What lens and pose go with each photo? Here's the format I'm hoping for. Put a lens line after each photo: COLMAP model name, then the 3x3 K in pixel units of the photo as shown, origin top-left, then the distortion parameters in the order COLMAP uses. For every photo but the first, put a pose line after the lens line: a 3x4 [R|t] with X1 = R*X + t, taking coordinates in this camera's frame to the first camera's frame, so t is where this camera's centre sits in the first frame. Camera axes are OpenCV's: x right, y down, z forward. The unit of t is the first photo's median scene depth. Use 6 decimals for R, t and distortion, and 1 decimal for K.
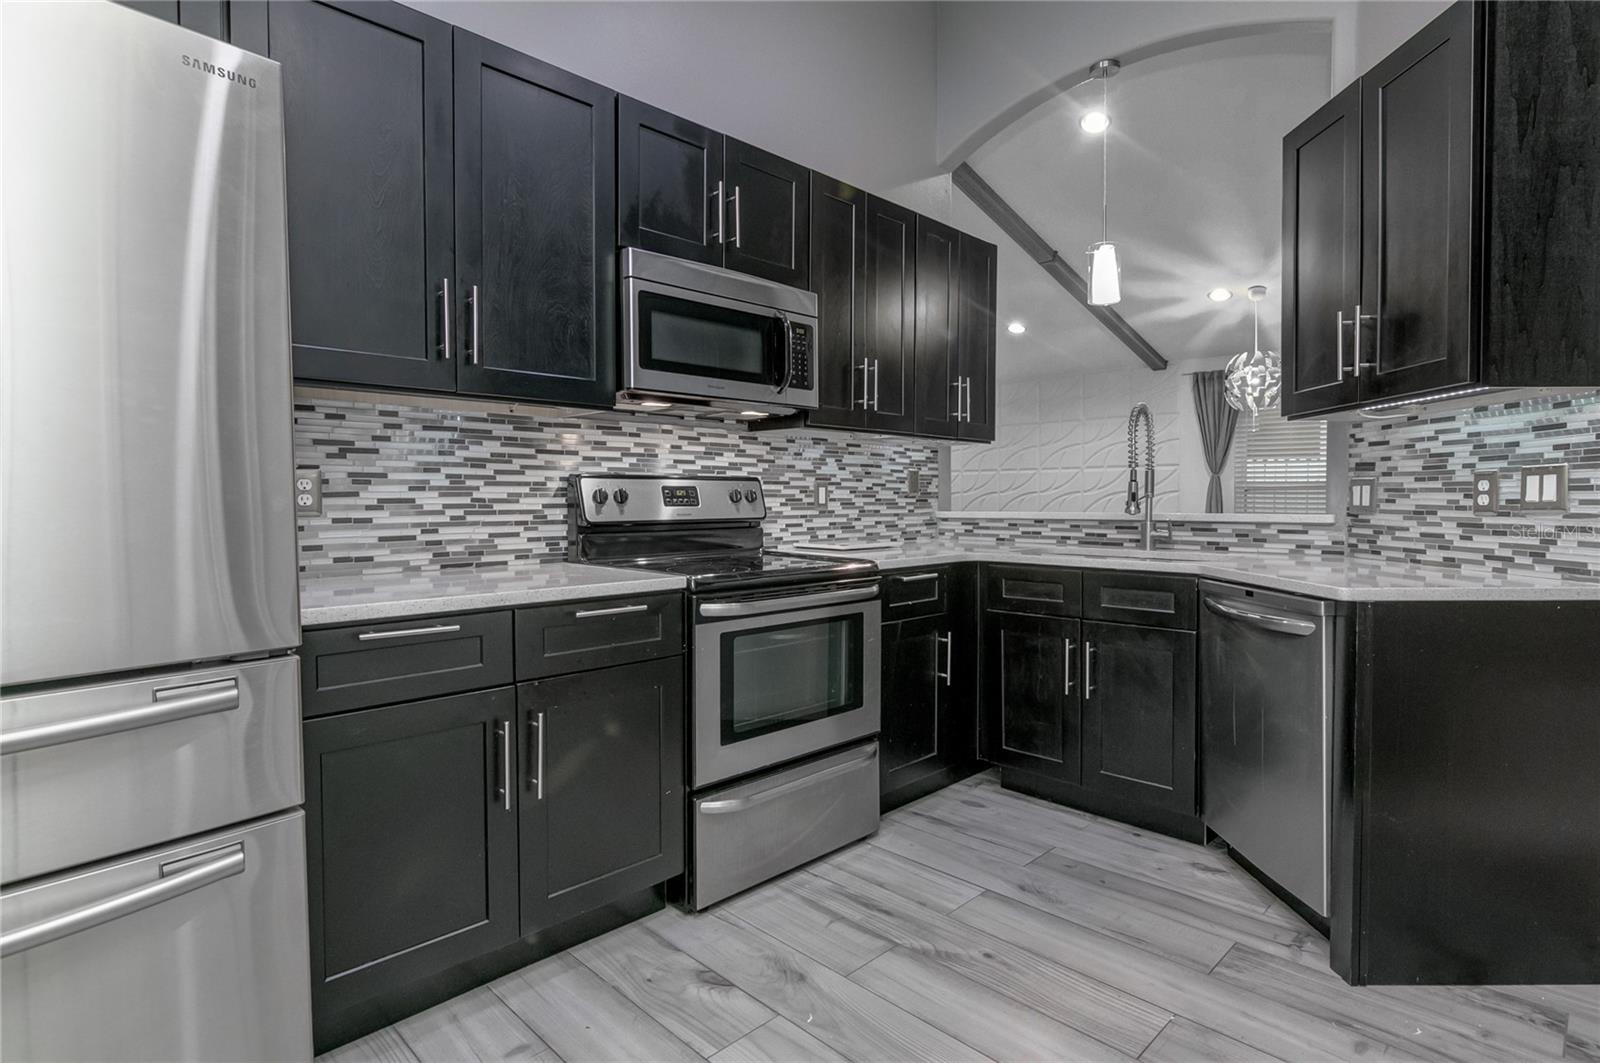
lens RADIAL K [[828.3, 0, 802.5], [0, 828.3, 519.5], [0, 0, 1]] dist [0.022299, 0.000216]
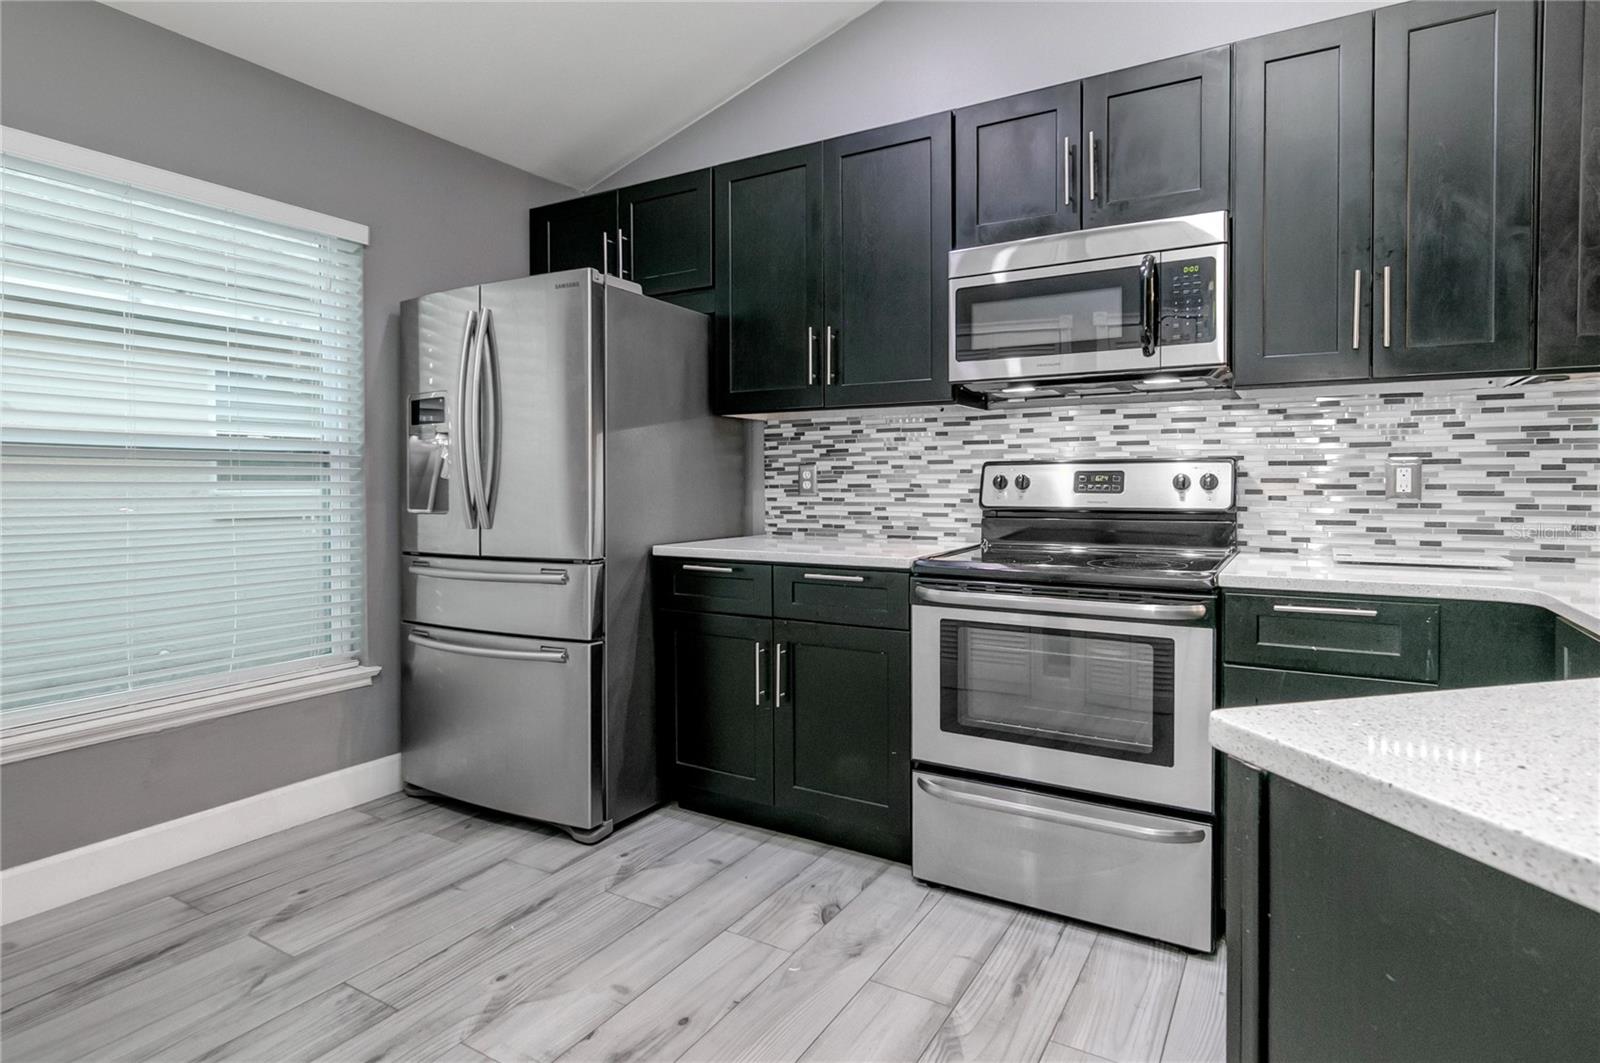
lens RADIAL K [[828.3, 0, 828.9], [0, 828.3, 497.3], [0, 0, 1]] dist [0.022299, 0.000216]
pose [[0.275087, 0.015213, -0.961299, 0.762711], [-0.026478, 0.999615, 0.008242, -0.012386], [0.961055, 0.023186, 0.275384, 0.540048]]
